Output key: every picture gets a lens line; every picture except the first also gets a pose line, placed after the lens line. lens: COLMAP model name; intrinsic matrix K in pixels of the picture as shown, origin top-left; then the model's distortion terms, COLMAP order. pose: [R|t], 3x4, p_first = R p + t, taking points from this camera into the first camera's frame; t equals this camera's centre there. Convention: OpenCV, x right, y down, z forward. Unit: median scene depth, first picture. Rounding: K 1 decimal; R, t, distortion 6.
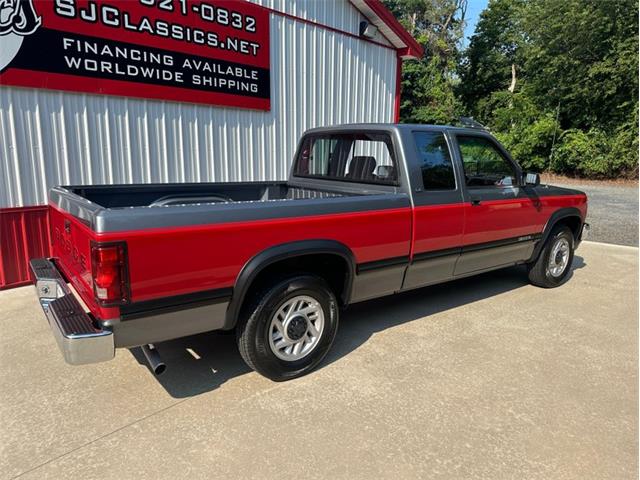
lens RADIAL K [[454.0, 0, 322.1], [0, 454.0, 238.4], [0, 0, 1]] dist [0.025513, -0.033749]
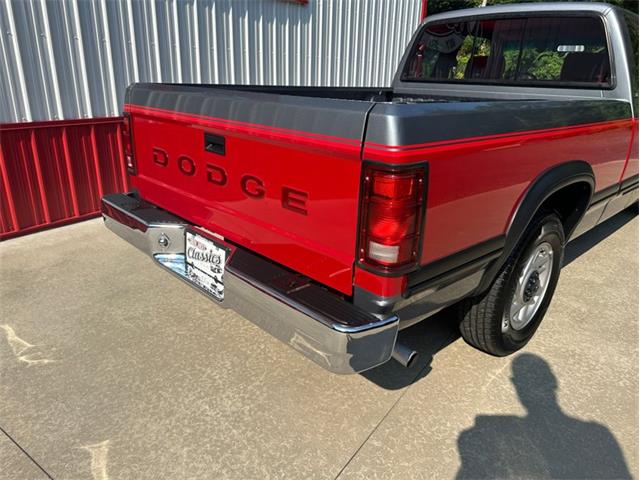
lens RADIAL K [[451.9, 0, 322.2], [0, 451.9, 242.7], [0, 0, 1]] dist [0.041842, -0.056308]
pose [[0.992381, -0.027571, 0.120080, -0.257185], [0.007672, 0.986576, 0.163122, 0.004609], [-0.122966, -0.160958, 0.979271, 0.183571]]
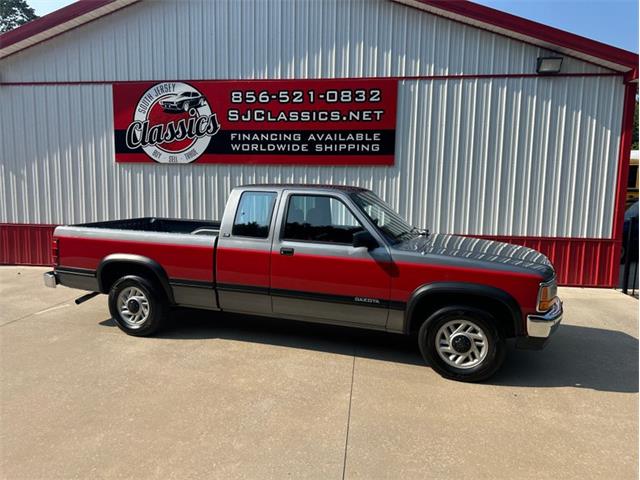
lens RADIAL K [[458.9, 0, 314.4], [0, 458.9, 241.1], [0, 0, 1]] dist [0.158774, -0.298064]
pose [[0.564339, 0.102377, -0.819170, 0.957119], [-0.163447, 0.986494, 0.010687, -0.098617], [0.809201, 0.127860, 0.573451, 0.268933]]
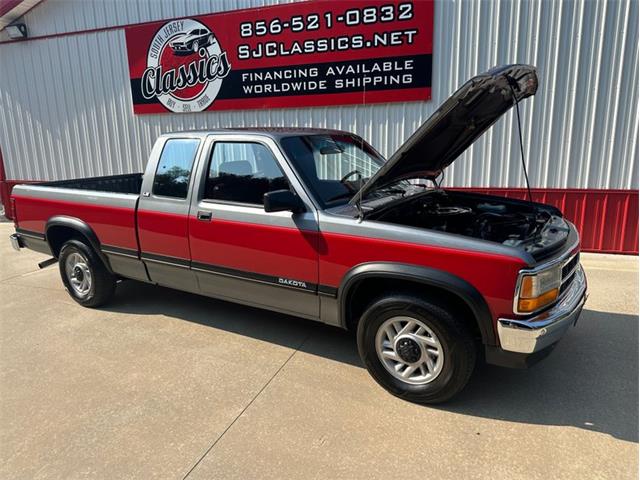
lens RADIAL K [[464.7, 0, 317.6], [0, 464.7, 238.6], [0, 0, 1]] dist [0.067679, -0.092457]
pose [[0.357439, 0.188938, -0.914626, 0.912612], [-0.147343, 0.978467, 0.144544, -0.150221], [0.922241, 0.083098, 0.377580, 0.612249]]
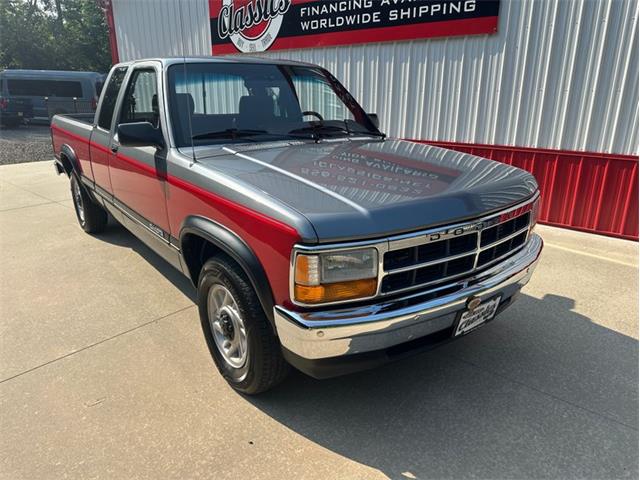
lens RADIAL K [[454.0, 0, 322.1], [0, 454.0, 238.4], [0, 0, 1]] dist [0.025513, -0.033749]
pose [[0.021307, 0.299545, -0.953844, 0.861321], [-0.189691, 0.937942, 0.290314, -0.175102], [0.981613, 0.174750, 0.076806, 0.955922]]
